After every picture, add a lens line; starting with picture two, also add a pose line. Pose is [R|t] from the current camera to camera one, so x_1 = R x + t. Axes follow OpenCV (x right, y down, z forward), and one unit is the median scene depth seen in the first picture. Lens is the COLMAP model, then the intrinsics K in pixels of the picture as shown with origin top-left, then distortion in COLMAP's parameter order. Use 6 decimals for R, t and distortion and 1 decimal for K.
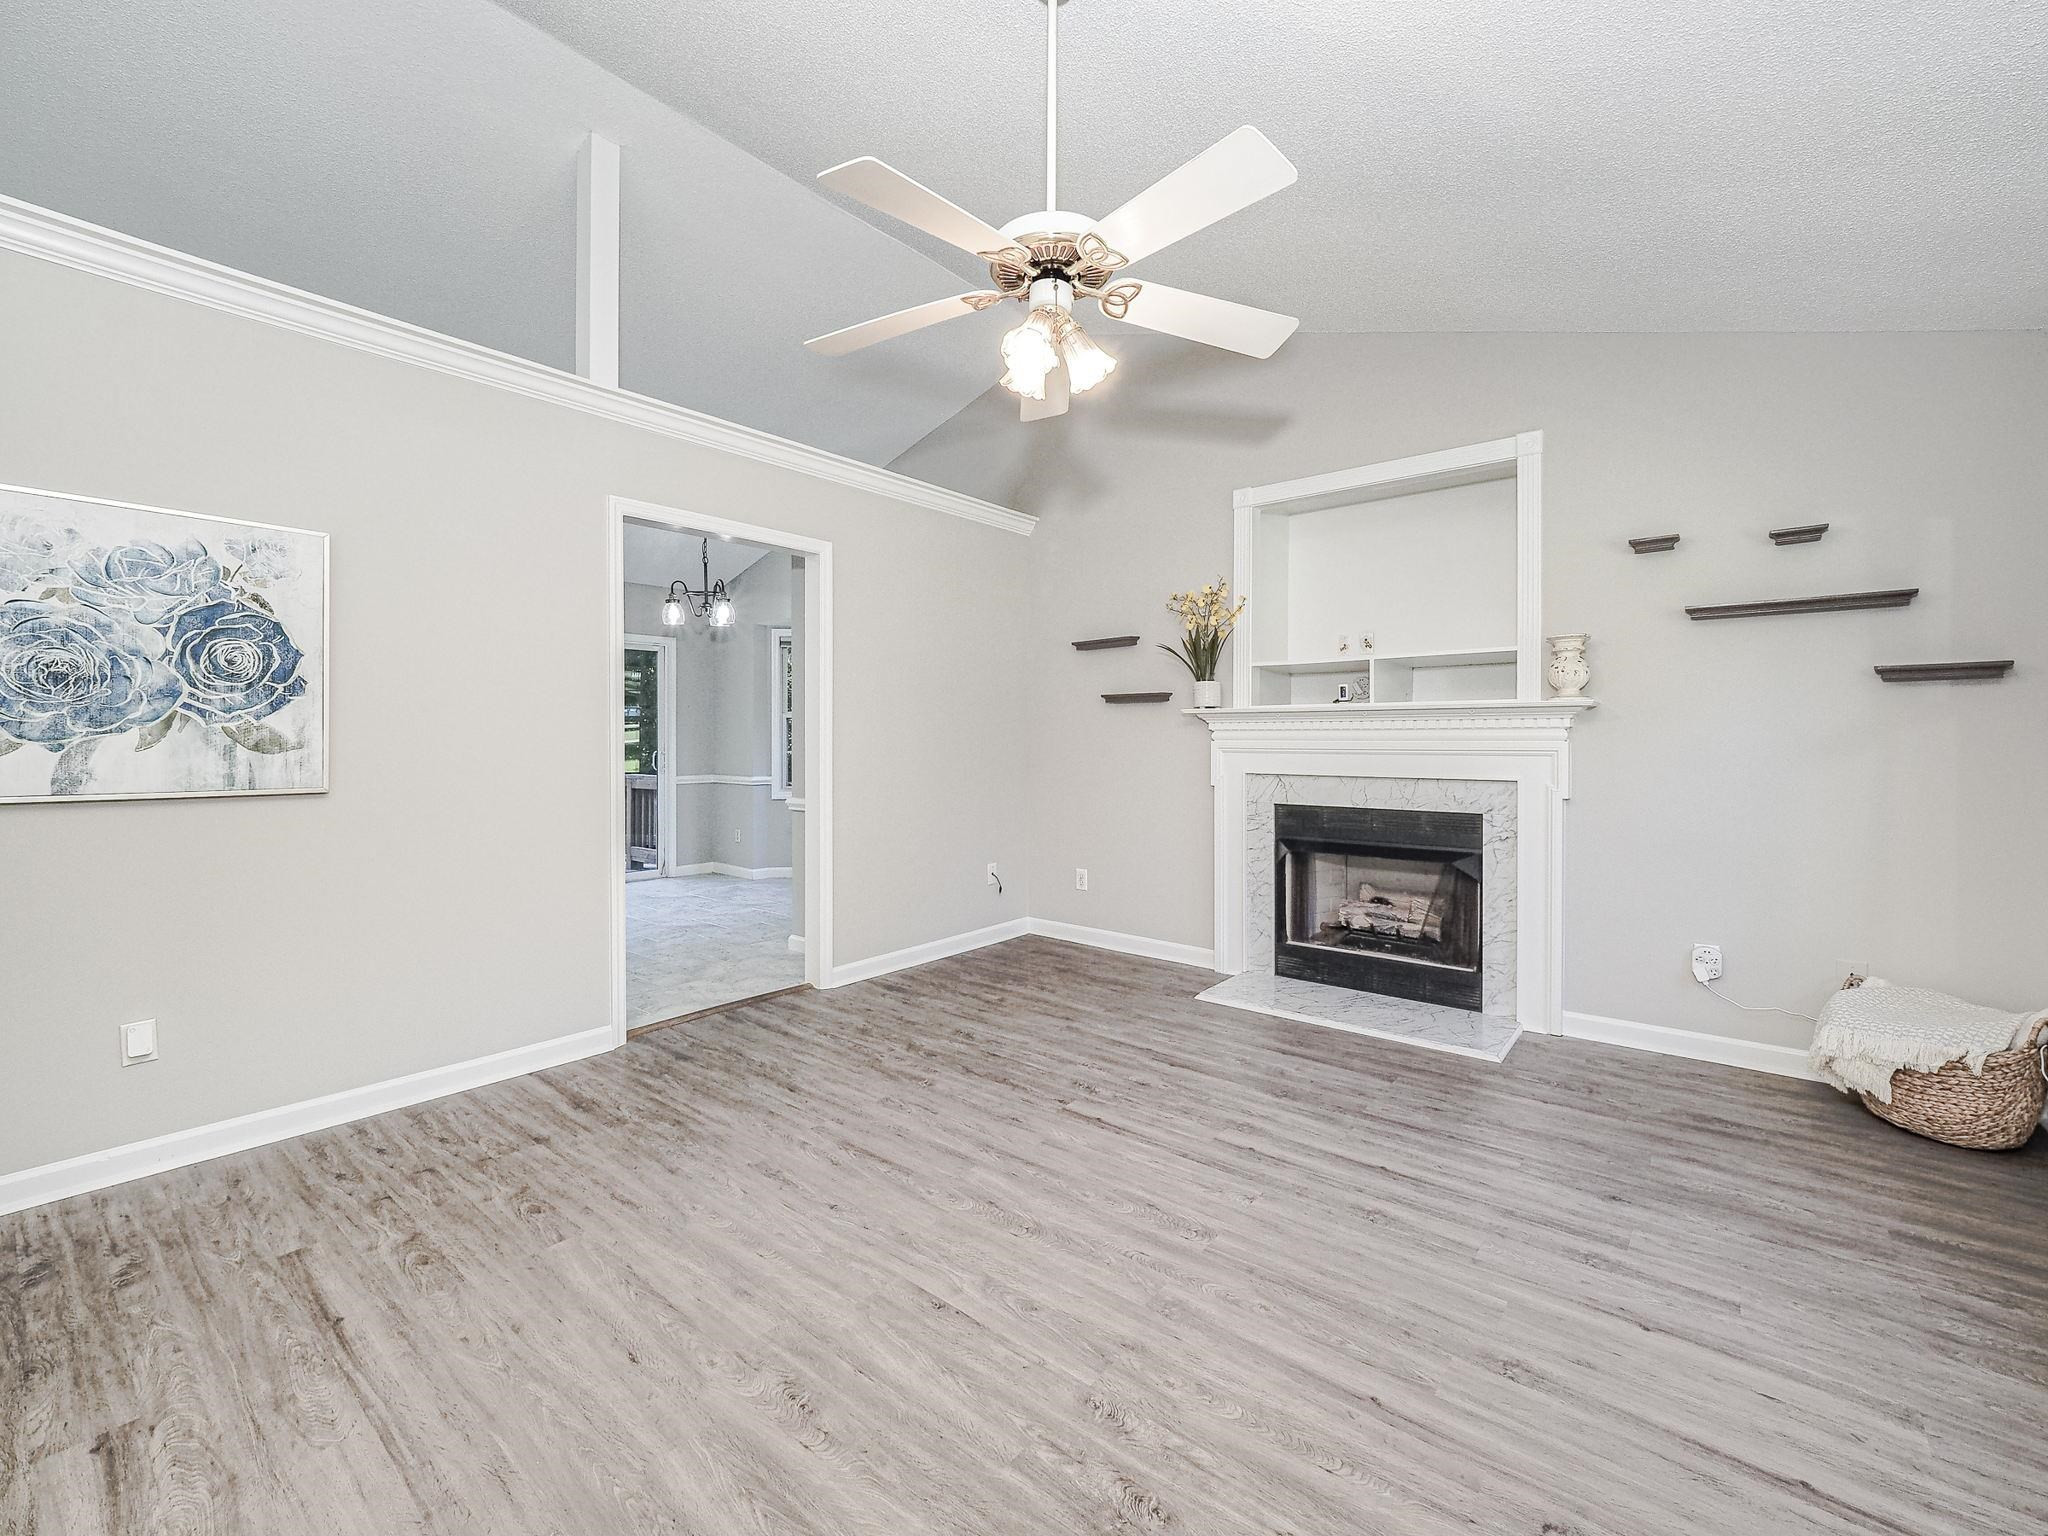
lens RADIAL K [[873.0, 0, 1019.6], [0, 873.0, 755.7], [0, 0, 1]] dist [0.003123, -0.001916]
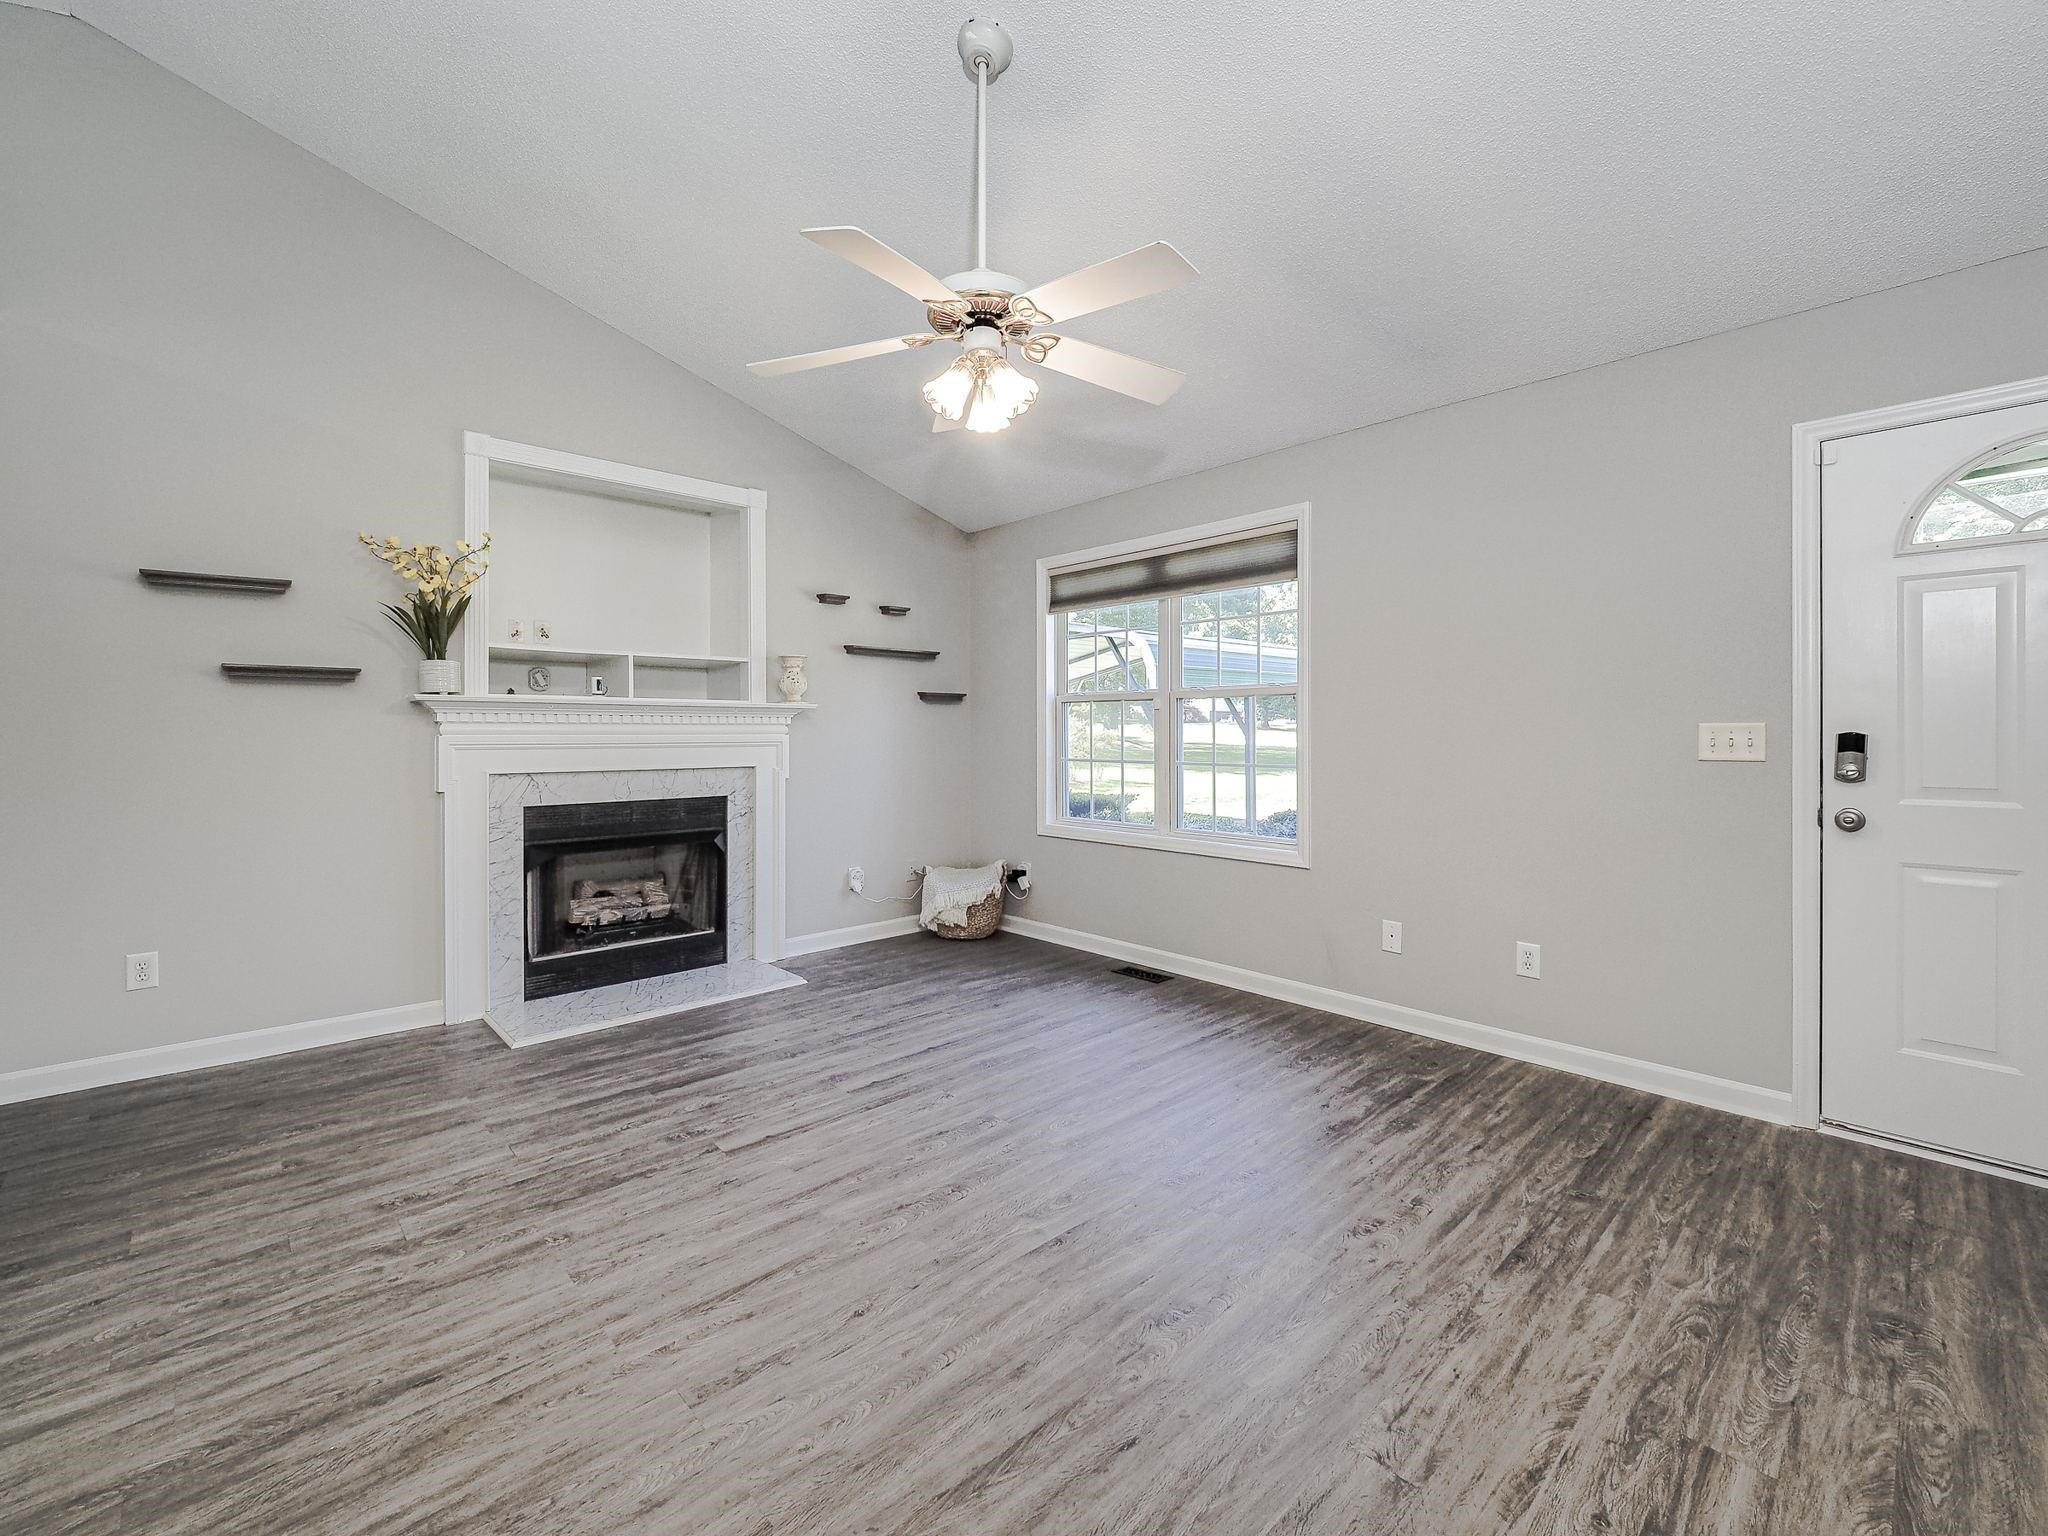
lens RADIAL K [[873.0, 0, 1019.6], [0, 873.0, 747.1], [0, 0, 1]] dist [0.003123, -0.001916]
pose [[0.127843, -0.017038, 0.991648, -0.640046], [0.021353, 0.999668, 0.014423, -0.009225], [-0.991565, 0.019331, 0.128164, 0.480644]]
